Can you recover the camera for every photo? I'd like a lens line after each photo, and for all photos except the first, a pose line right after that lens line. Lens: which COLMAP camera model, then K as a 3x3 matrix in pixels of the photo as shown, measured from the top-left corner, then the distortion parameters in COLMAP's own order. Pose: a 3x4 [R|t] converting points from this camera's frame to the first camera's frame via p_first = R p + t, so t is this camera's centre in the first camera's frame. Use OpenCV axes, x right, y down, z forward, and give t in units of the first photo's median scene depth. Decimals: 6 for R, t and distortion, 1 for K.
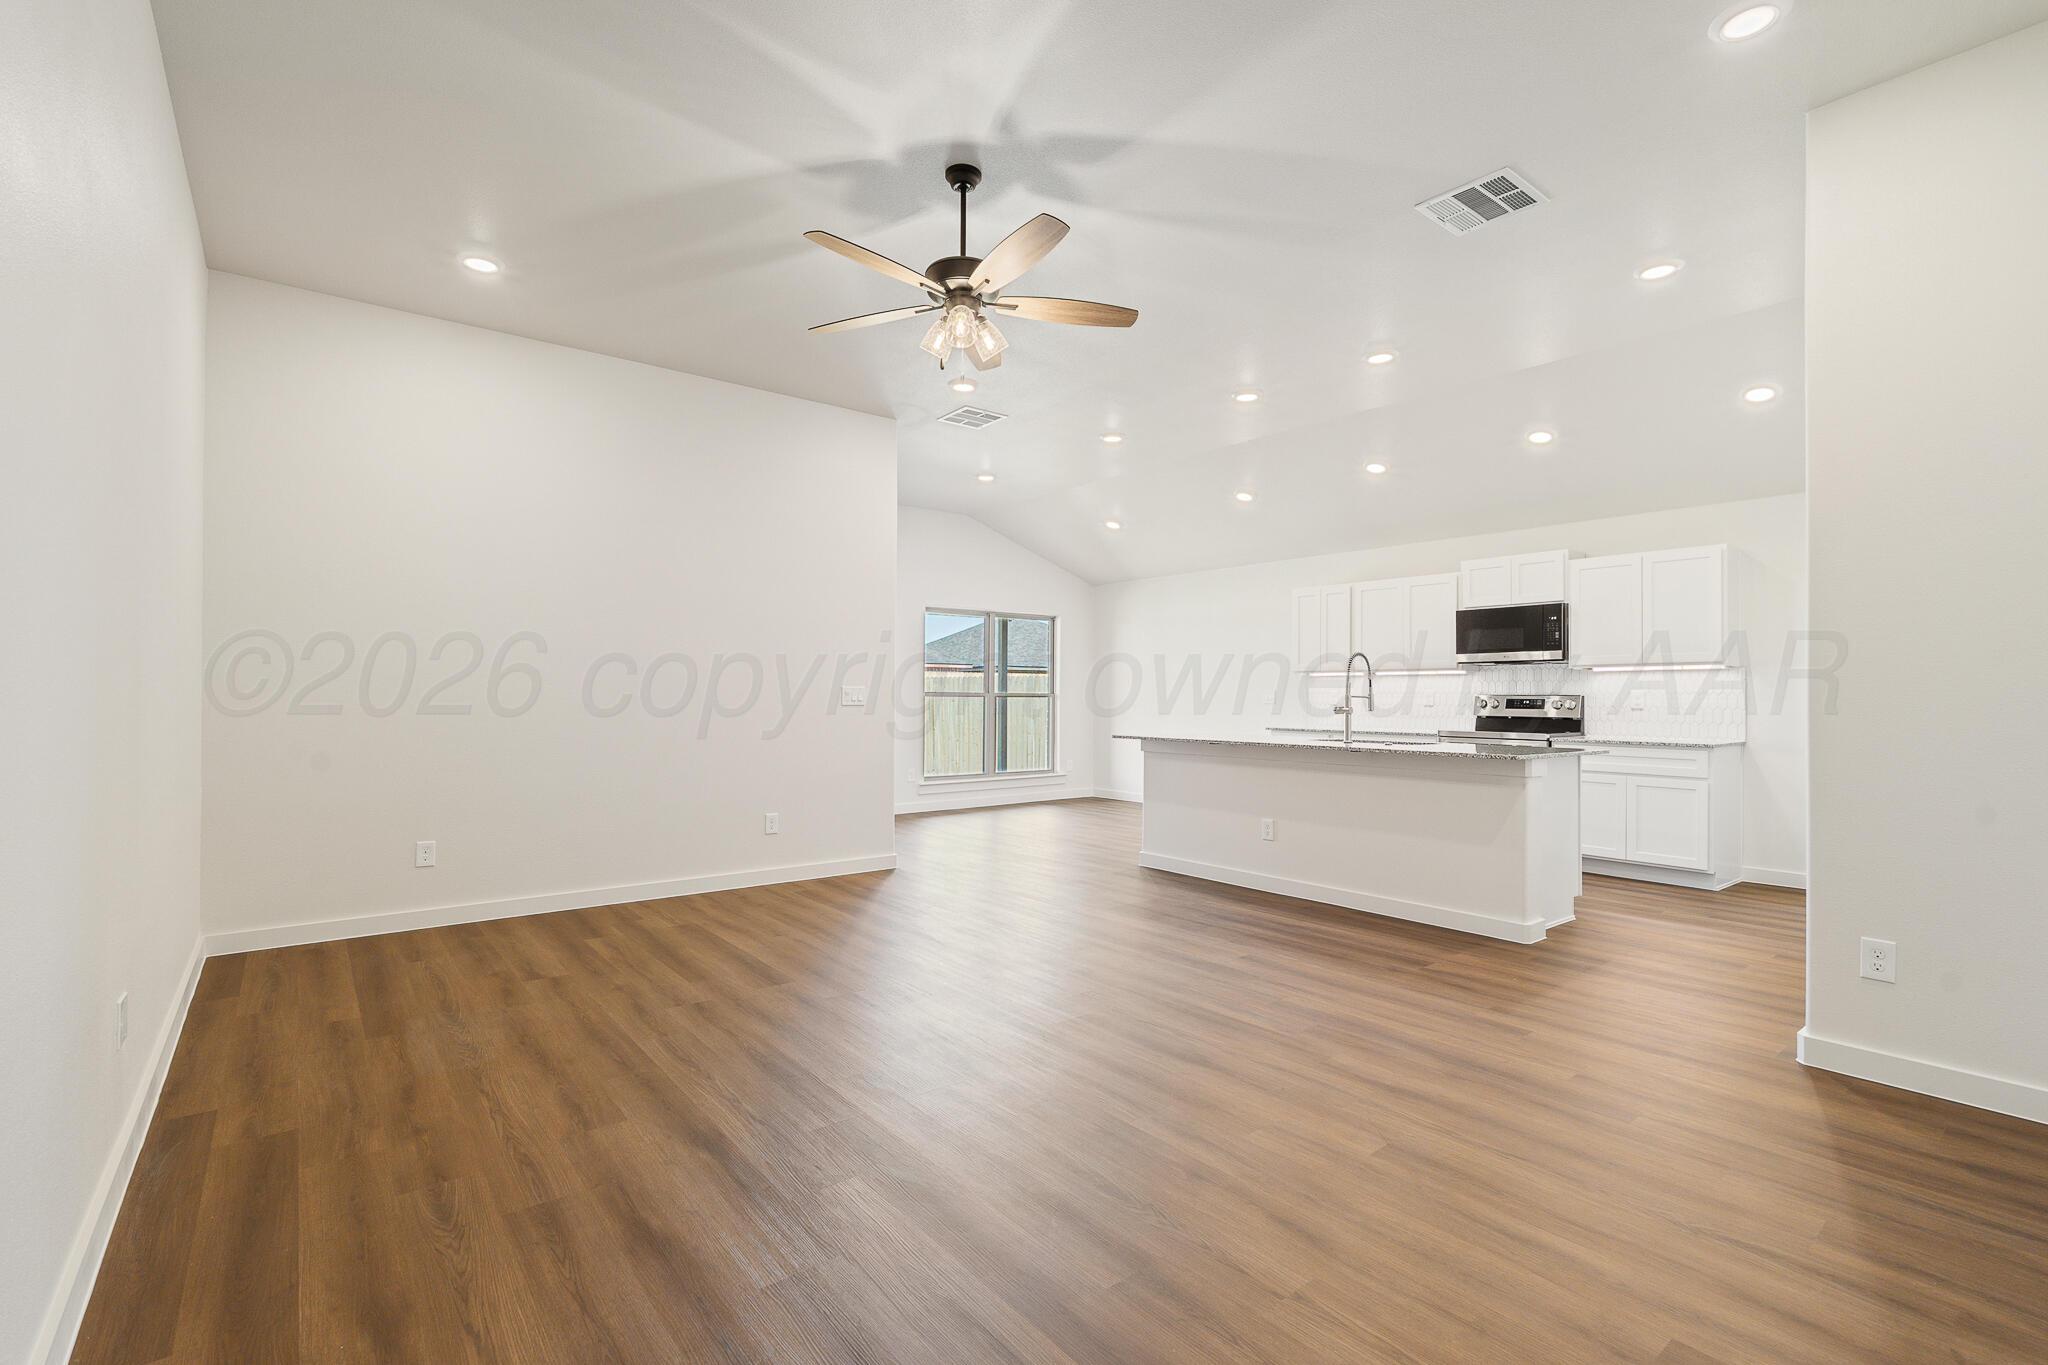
lens RADIAL K [[921.7, 0, 1022.4], [0, 921.7, 687.4], [0, 0, 1]] dist [0.000396, -0.000044]
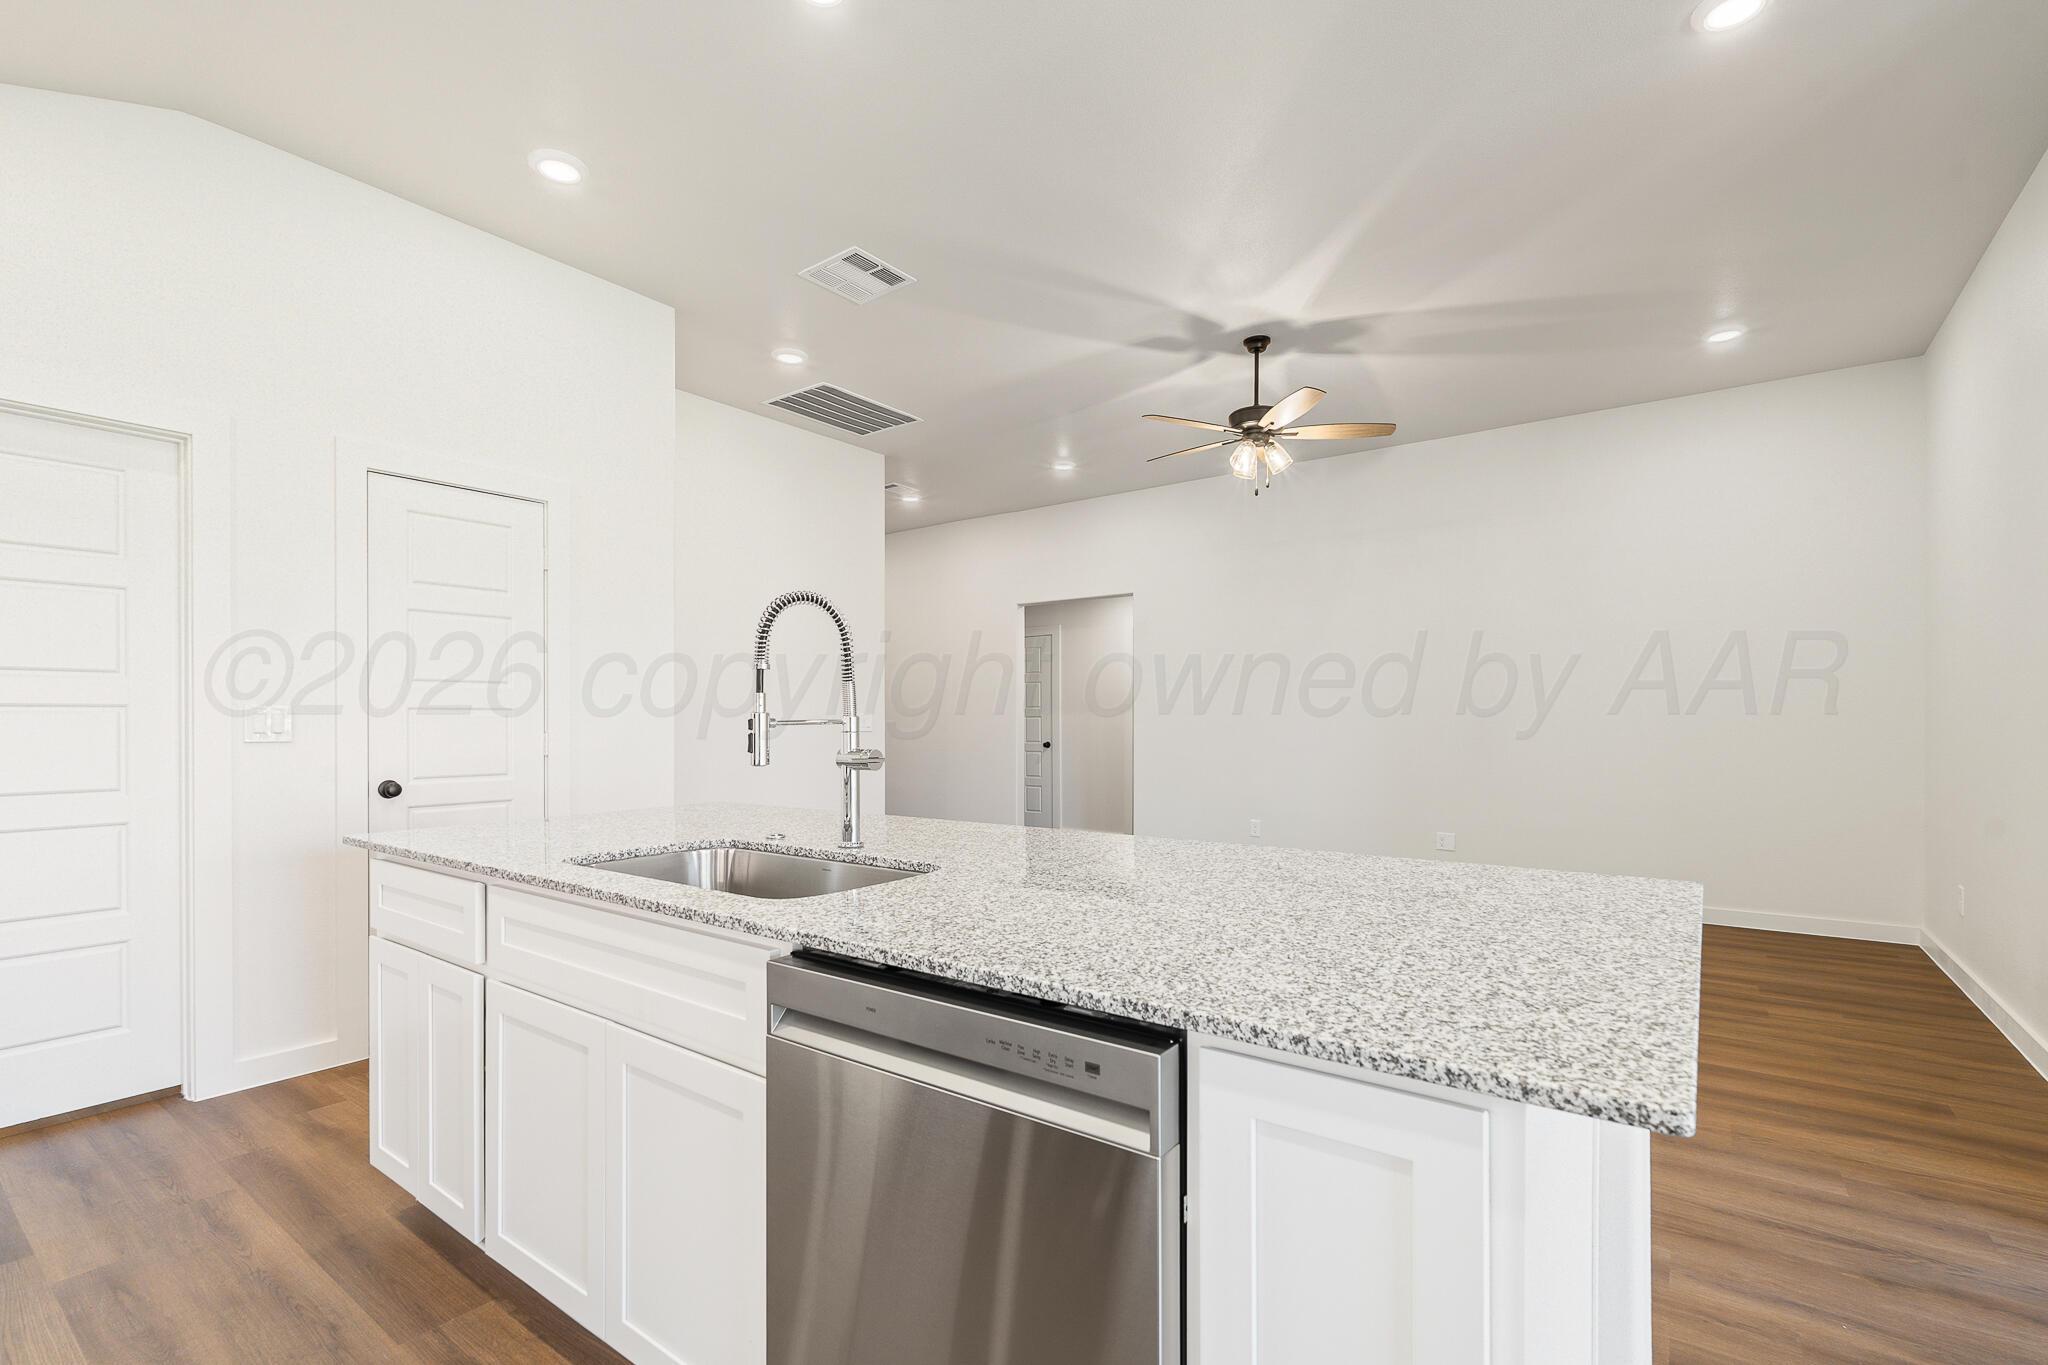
lens RADIAL K [[923.5, 0, 1038.2], [0, 923.5, 715.0], [0, 0, 1]] dist [-0.001113, -0.000873]
pose [[-0.963860, -0.002074, -0.266402, 0.321514], [0.002558, 0.999852, -0.017040, 0.011764], [0.266398, -0.017106, -0.963711, 1.165427]]
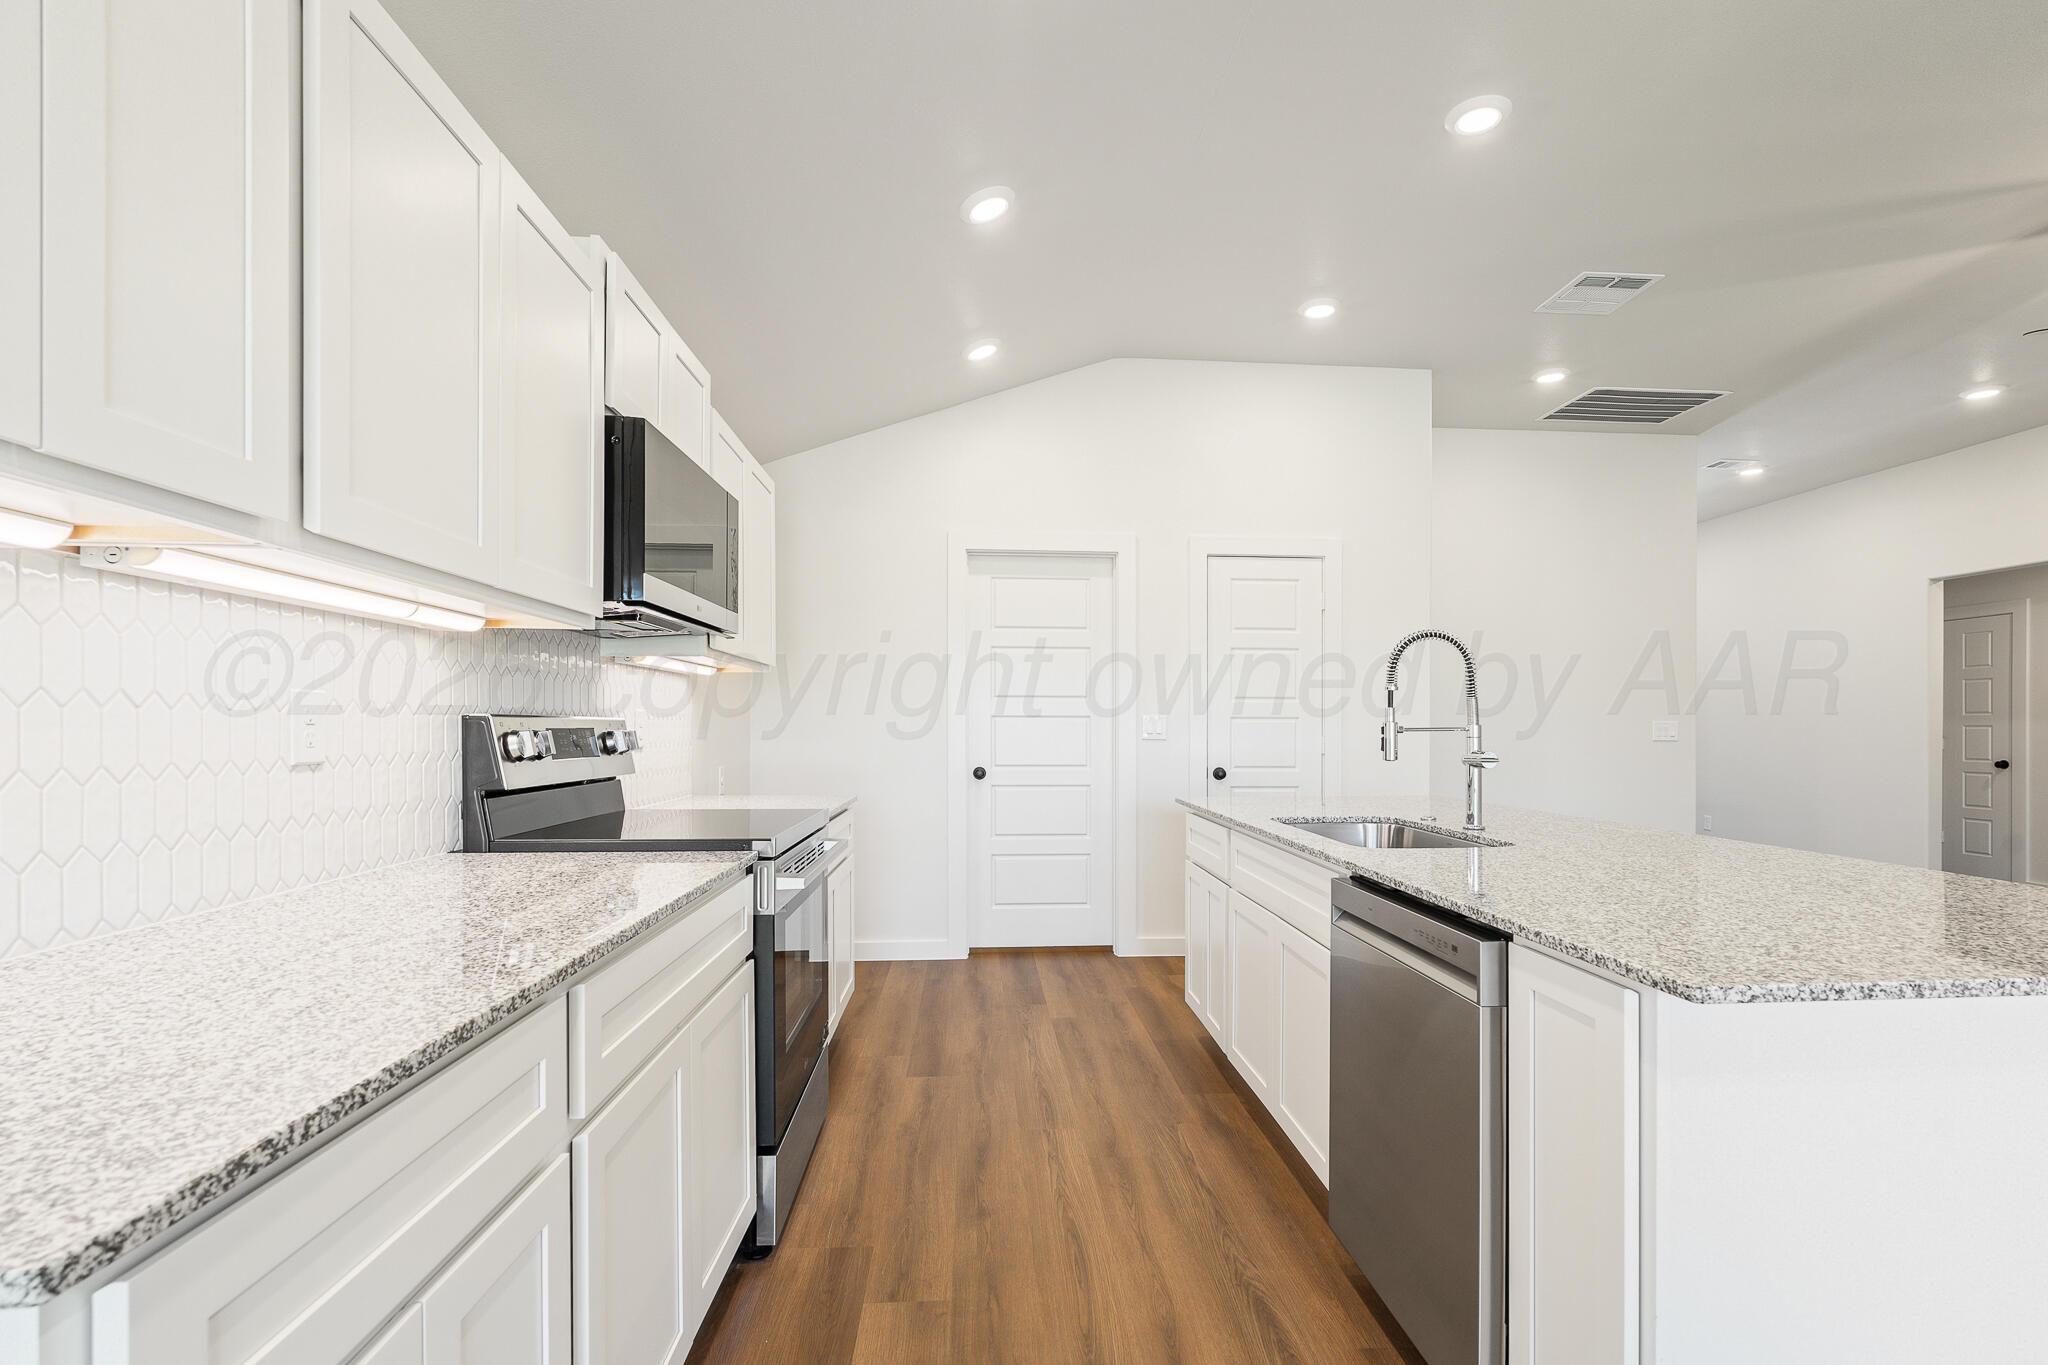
lens RADIAL K [[928.9, 0, 1033.5], [0, 928.9, 725.5], [0, 0, 1]] dist [-0.002770, -0.000517]
pose [[-0.823023, -0.007000, 0.567965, 0.229982], [-0.013901, 0.999873, -0.007821, 0.012662], [-0.567838, -0.014332, -0.823016, 1.276780]]
